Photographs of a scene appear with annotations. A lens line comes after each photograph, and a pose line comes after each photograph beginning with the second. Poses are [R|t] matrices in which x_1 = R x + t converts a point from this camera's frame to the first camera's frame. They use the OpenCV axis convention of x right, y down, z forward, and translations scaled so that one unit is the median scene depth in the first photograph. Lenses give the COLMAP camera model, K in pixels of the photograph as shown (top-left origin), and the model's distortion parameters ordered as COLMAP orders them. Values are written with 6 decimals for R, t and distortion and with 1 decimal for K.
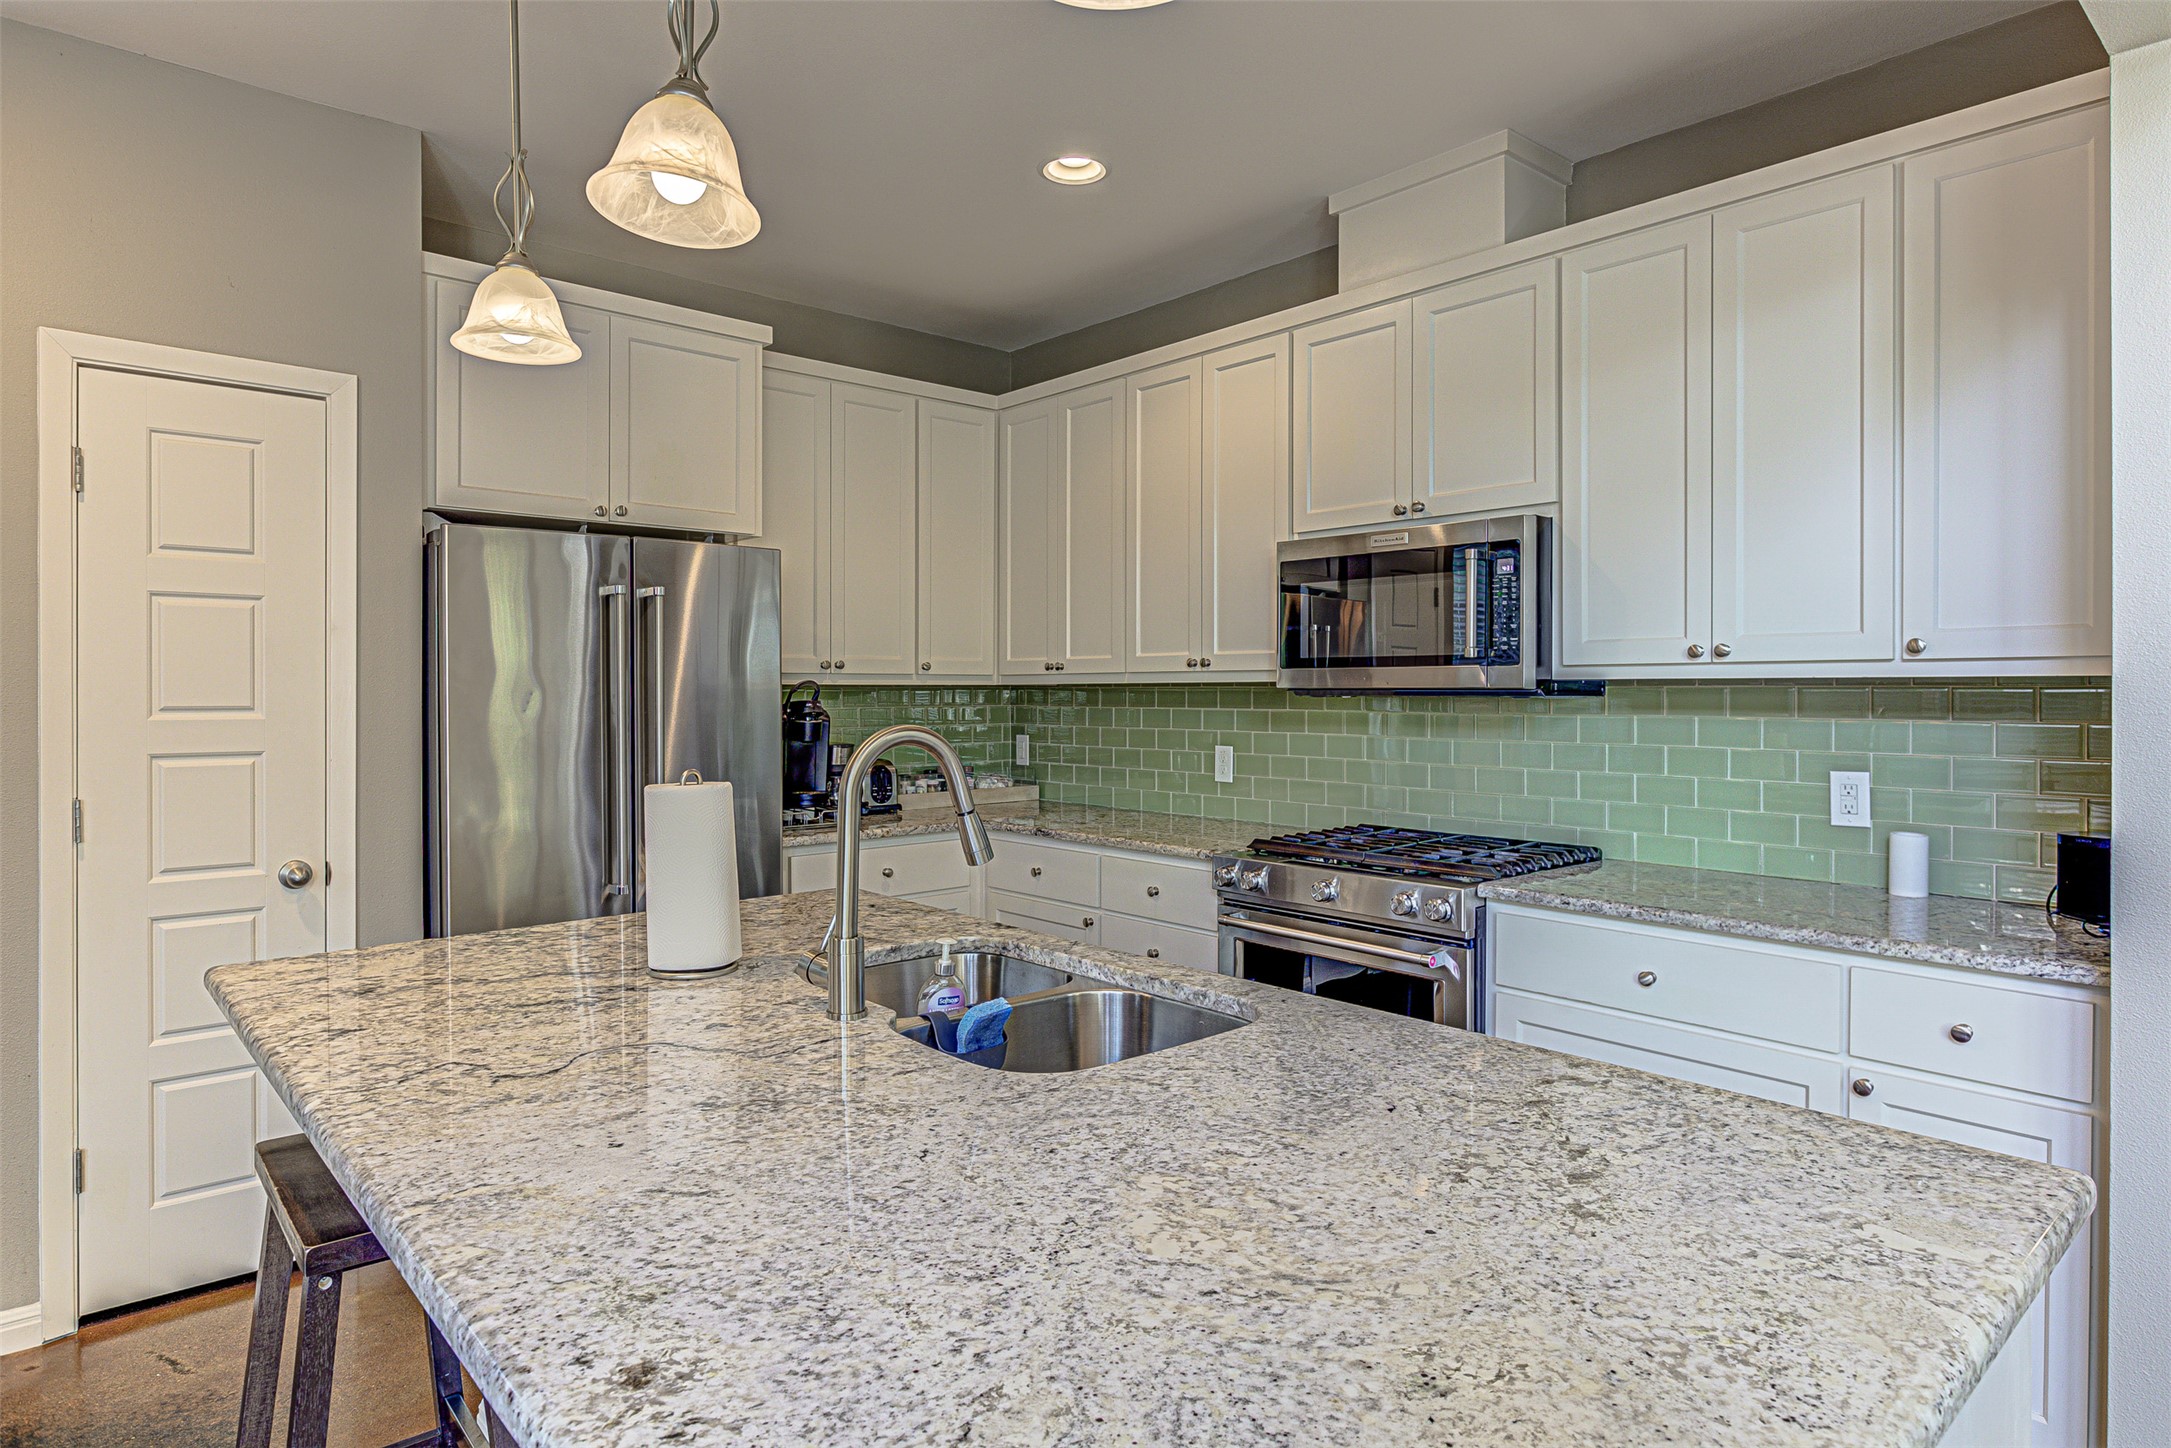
lens RADIAL K [[1223.6, 0, 1094.4], [0, 1223.6, 712.0], [0, 0, 1]] dist [-0.003211, -0.001914]
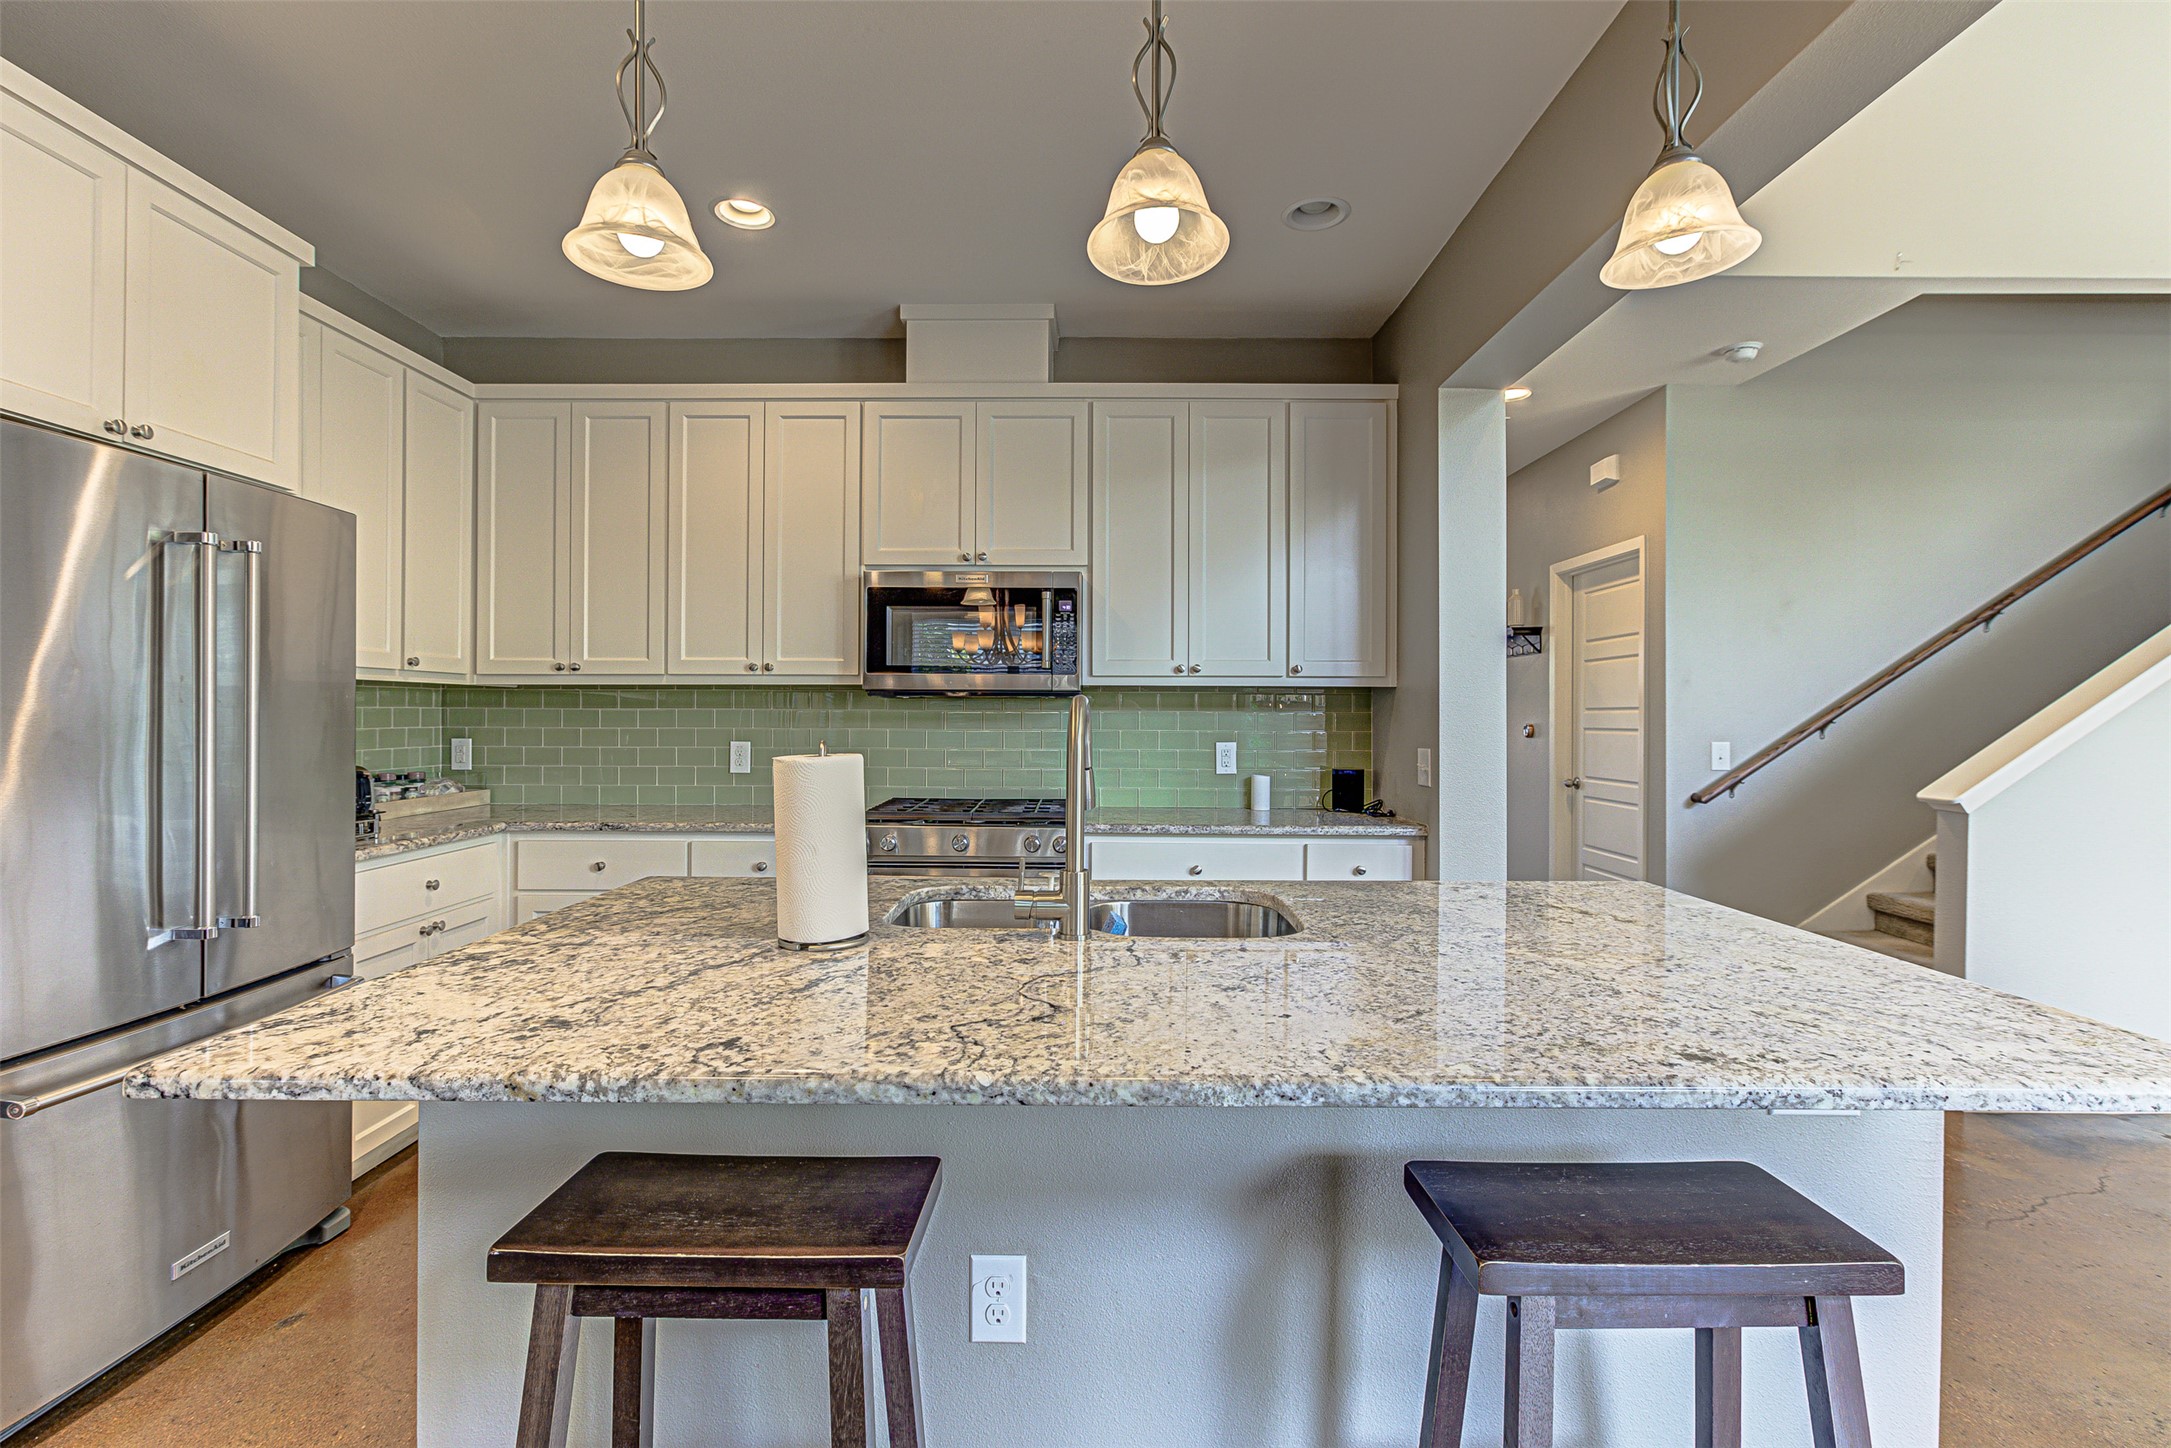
lens RADIAL K [[1001.0, 0, 1086.8], [0, 1001.0, 709.3], [0, 0, 1]] dist [-0.001046, 0.000448]
pose [[0.674638, 0.005894, 0.738125, -0.507901], [0.008678, 0.999836, -0.015916, 0.021372], [-0.738098, 0.017143, 0.674476, 0.178691]]
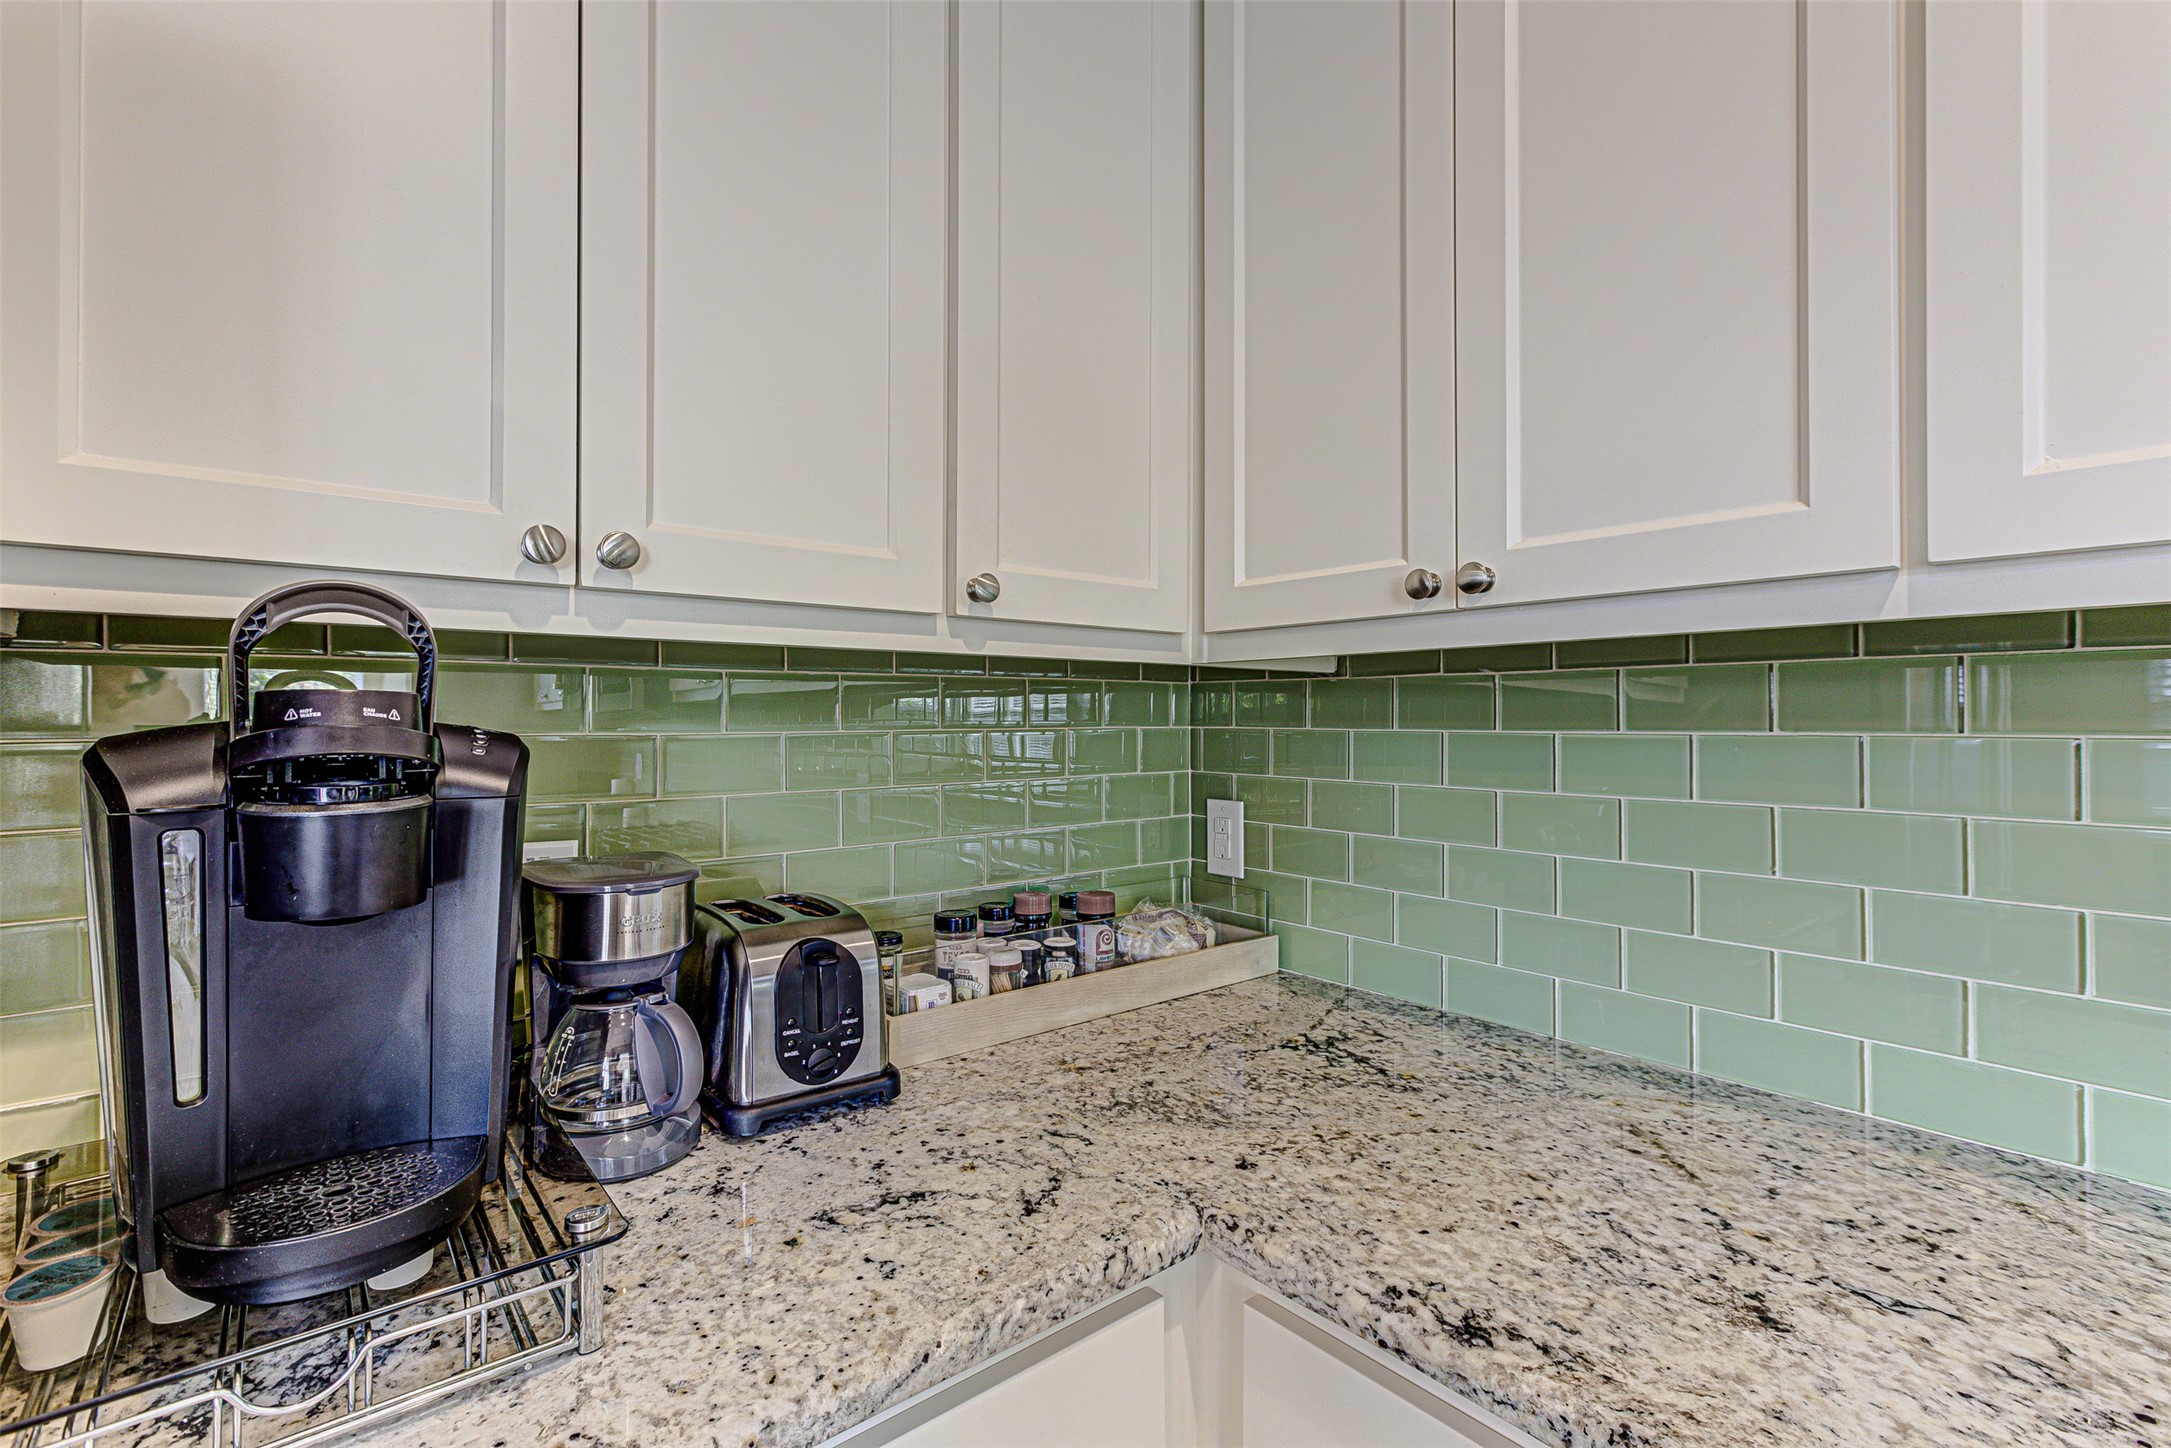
lens RADIAL K [[987.2, 0, 1085.1], [0, 987.2, 715.3], [0, 0, 1]] dist [0.000161, -0.000003]
pose [[0.999163, -0.002495, -0.040826, -0.150817], [0.001671, 0.999794, -0.020214, -0.004065], [0.040868, 0.020129, 0.998962, 1.115159]]
